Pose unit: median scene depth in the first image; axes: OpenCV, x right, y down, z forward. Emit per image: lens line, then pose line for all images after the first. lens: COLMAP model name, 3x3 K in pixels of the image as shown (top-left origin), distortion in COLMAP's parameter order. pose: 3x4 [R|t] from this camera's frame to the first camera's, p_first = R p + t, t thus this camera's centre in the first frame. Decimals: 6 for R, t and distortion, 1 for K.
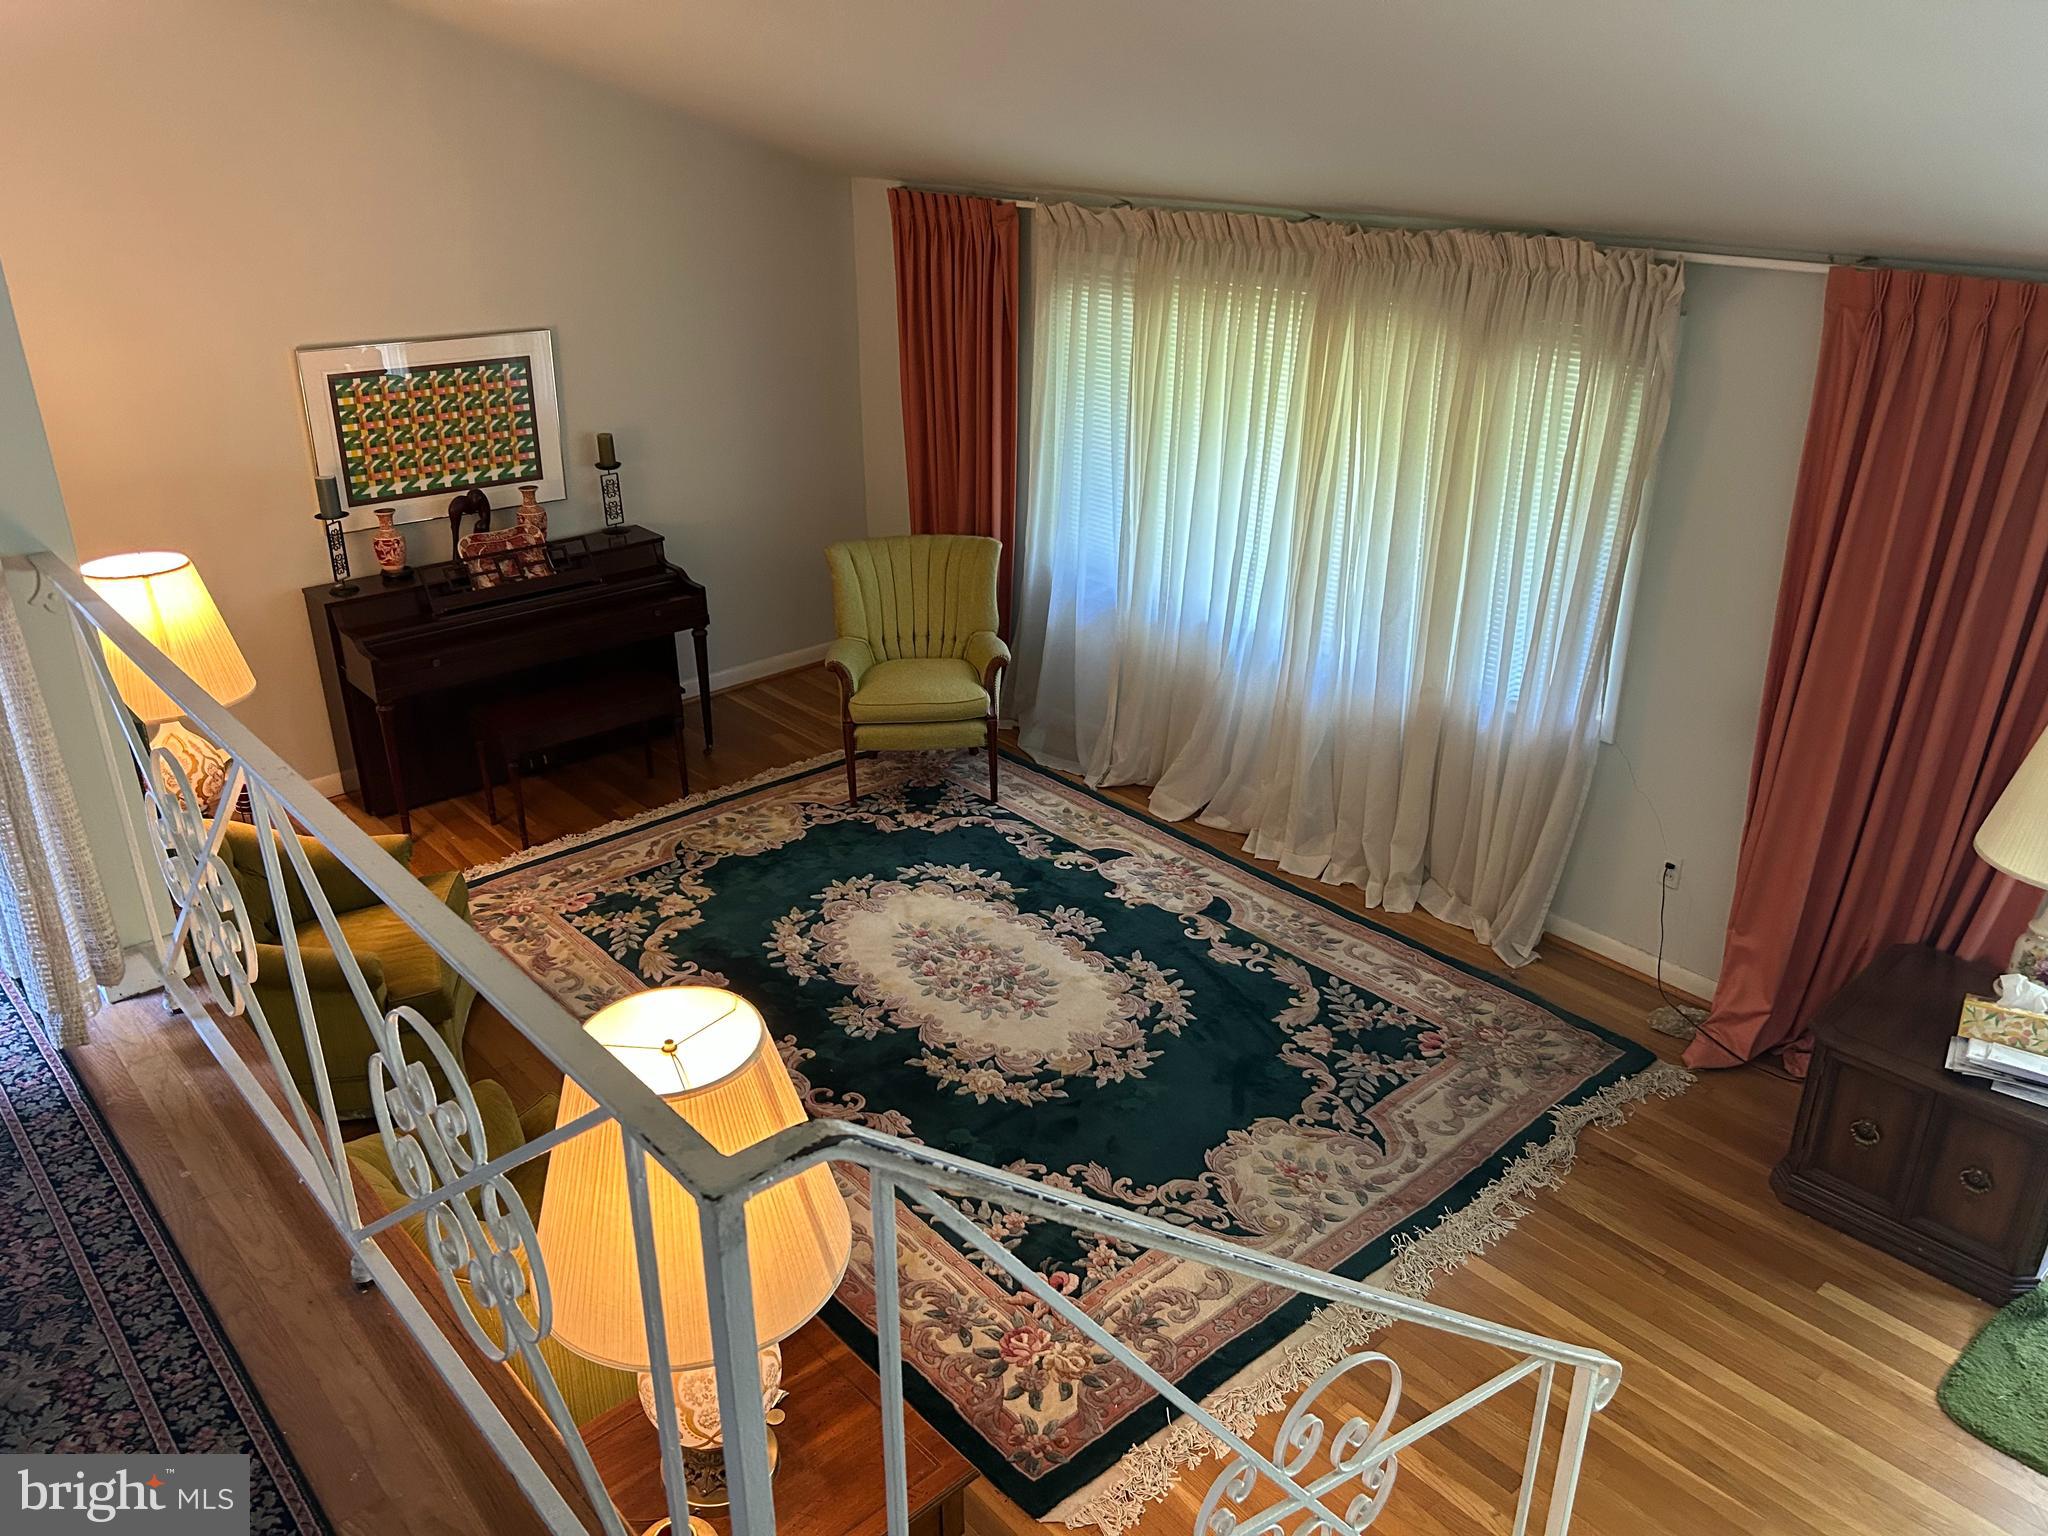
lens RADIAL K [[1537.2, 0, 1015.6], [0, 1537.2, 776.2], [0, 0, 1]] dist [0.045852, -0.056322]
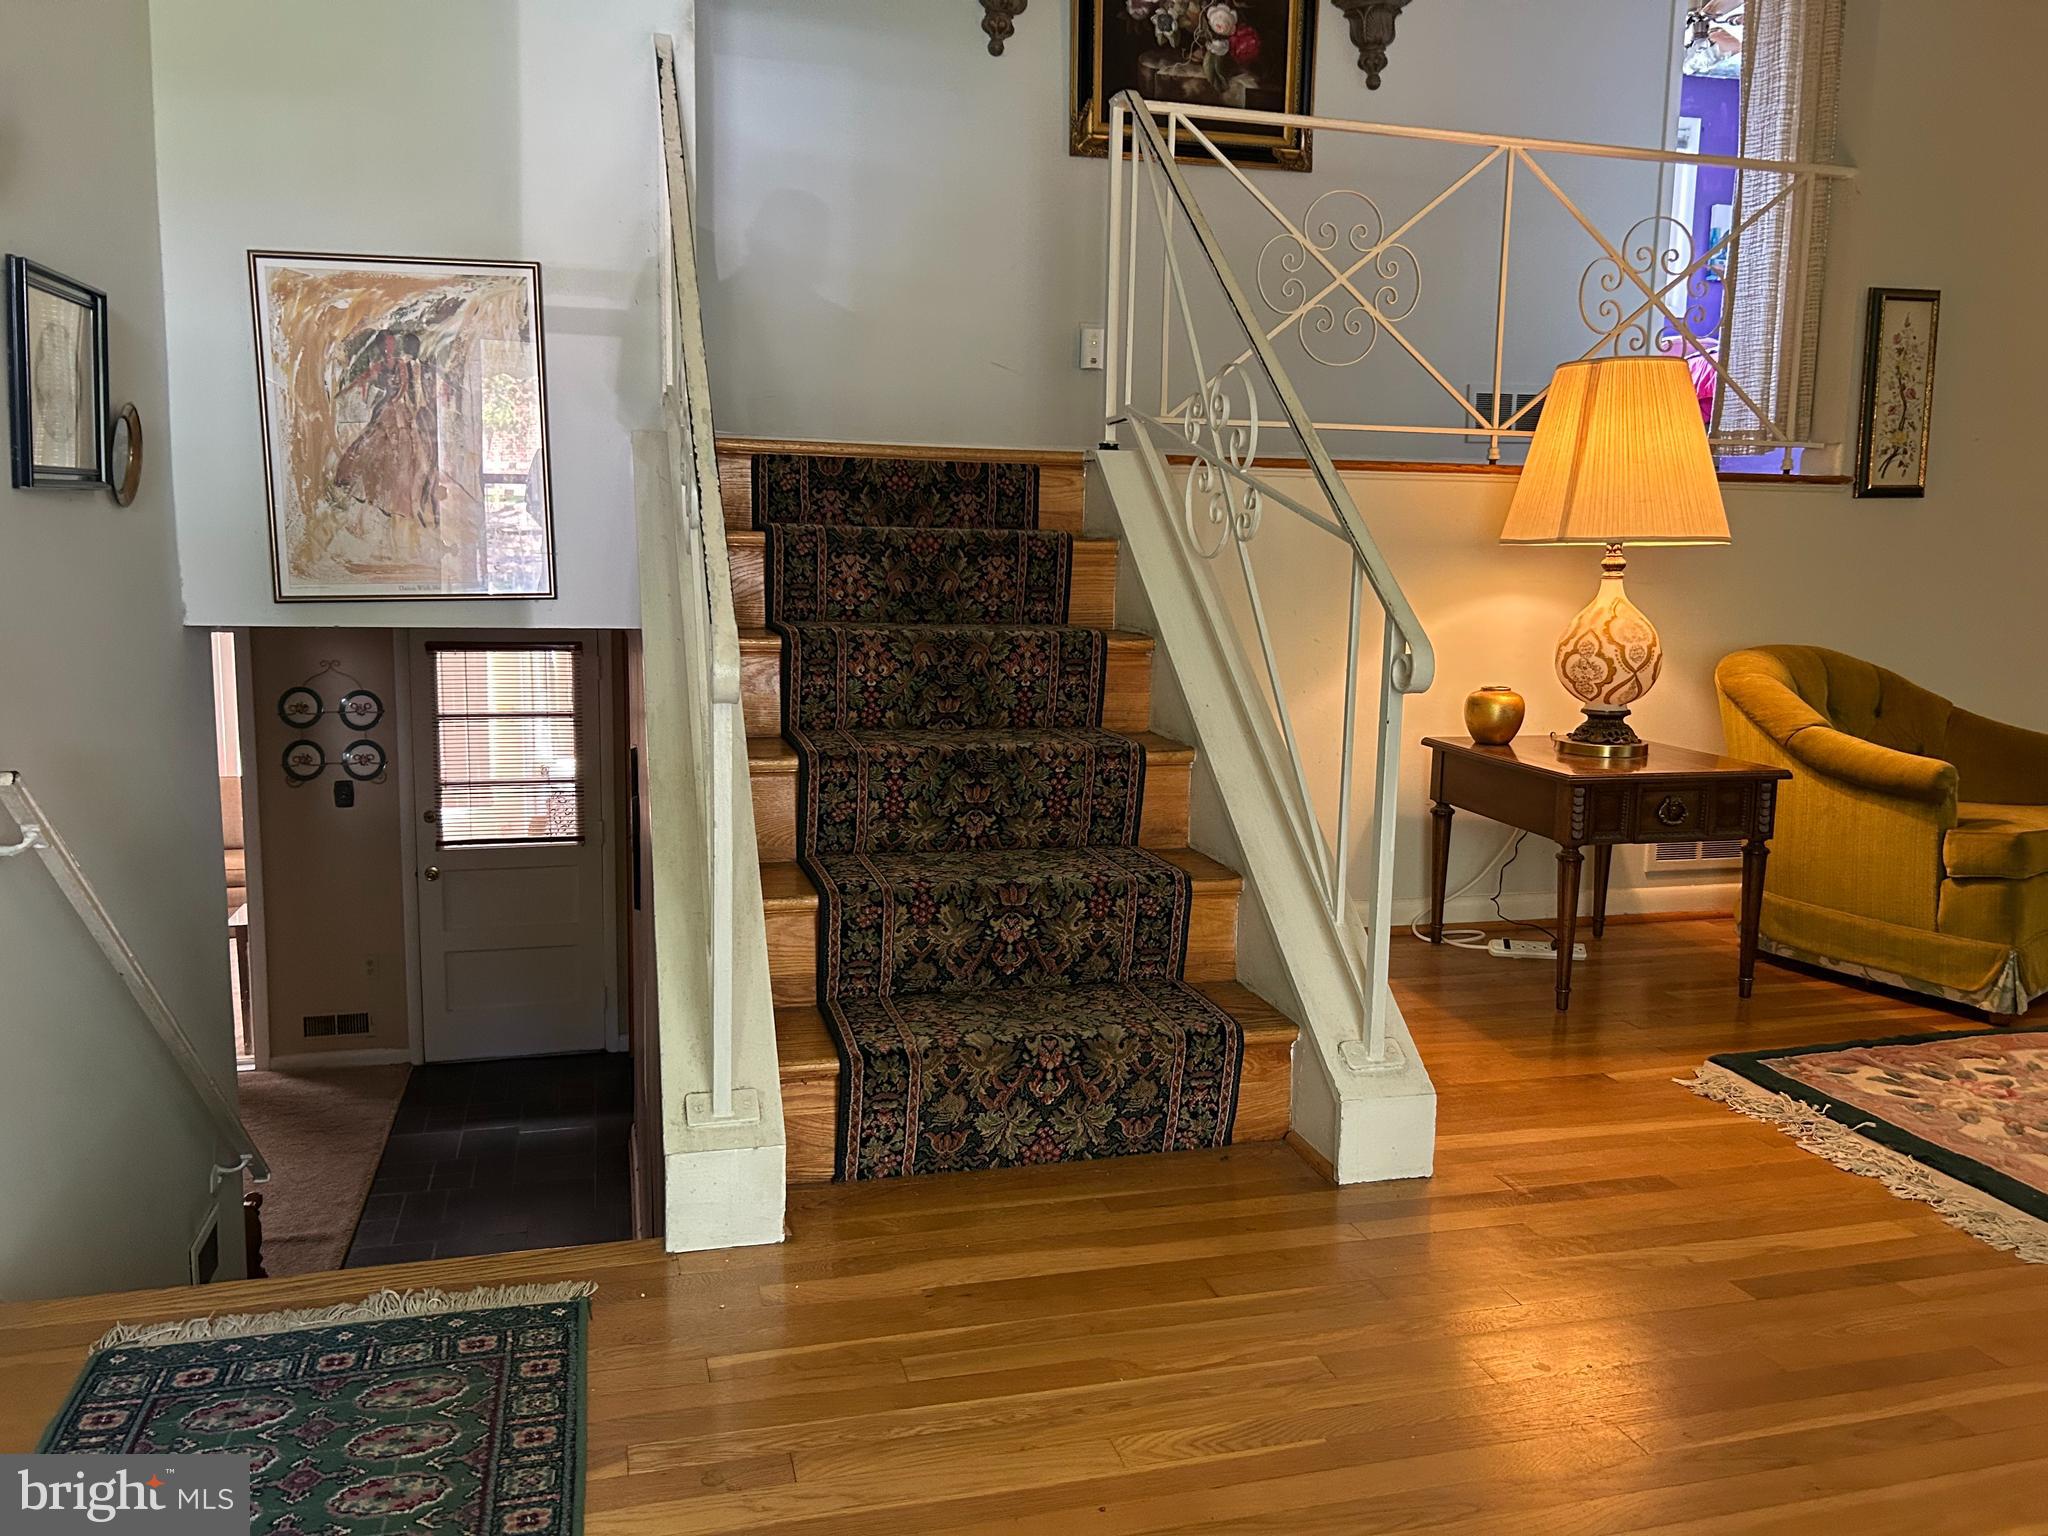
lens RADIAL K [[1537.2, 0, 1022.9], [0, 1537.2, 750.9], [0, 0, 1]] dist [0.045852, -0.056322]
pose [[-0.437121, 0.114399, -0.892097, 0.639452], [-0.388467, 0.870574, 0.301985, 0.117637], [0.811184, 0.478554, -0.336106, 0.549109]]
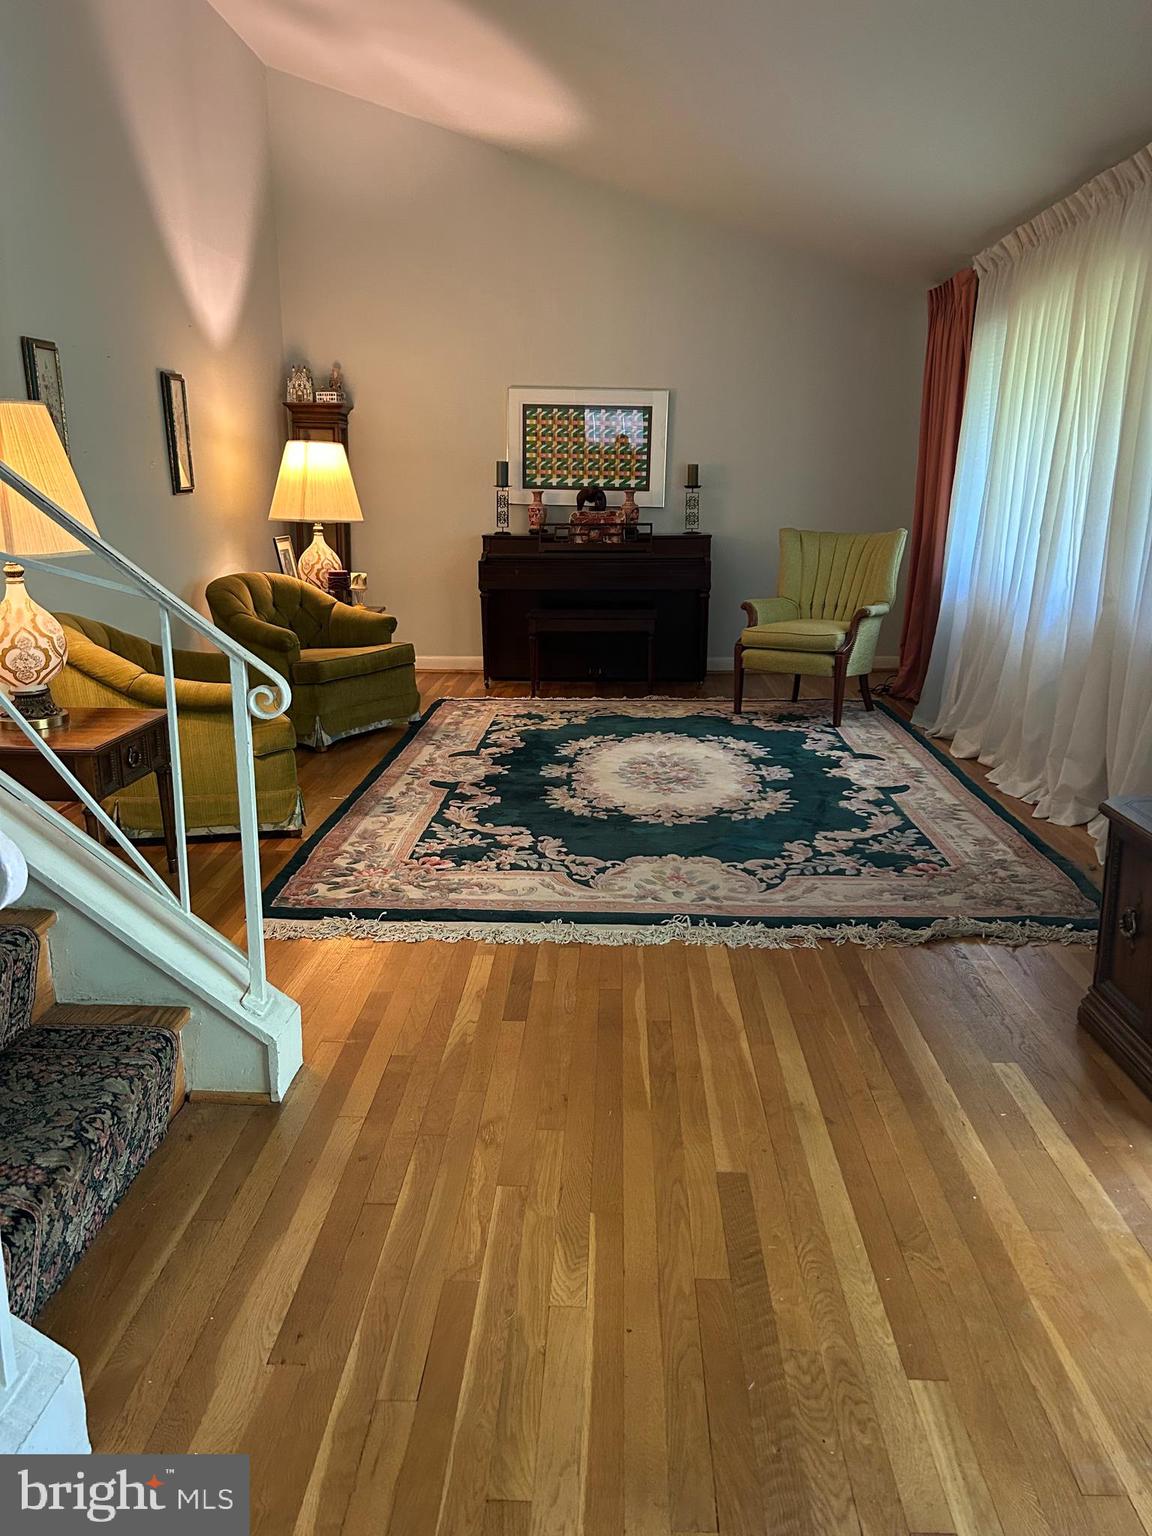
lens RADIAL K [[1152.9, 0, 565.7], [0, 1152.9, 780.0], [0, 0, 1]] dist [0.045852, -0.056322]
pose [[0.721217, 0.174319, -0.670417, 0.554660], [-0.287910, 0.955698, -0.061230, 0.212900], [0.630043, 0.237181, 0.739453, 0.237334]]
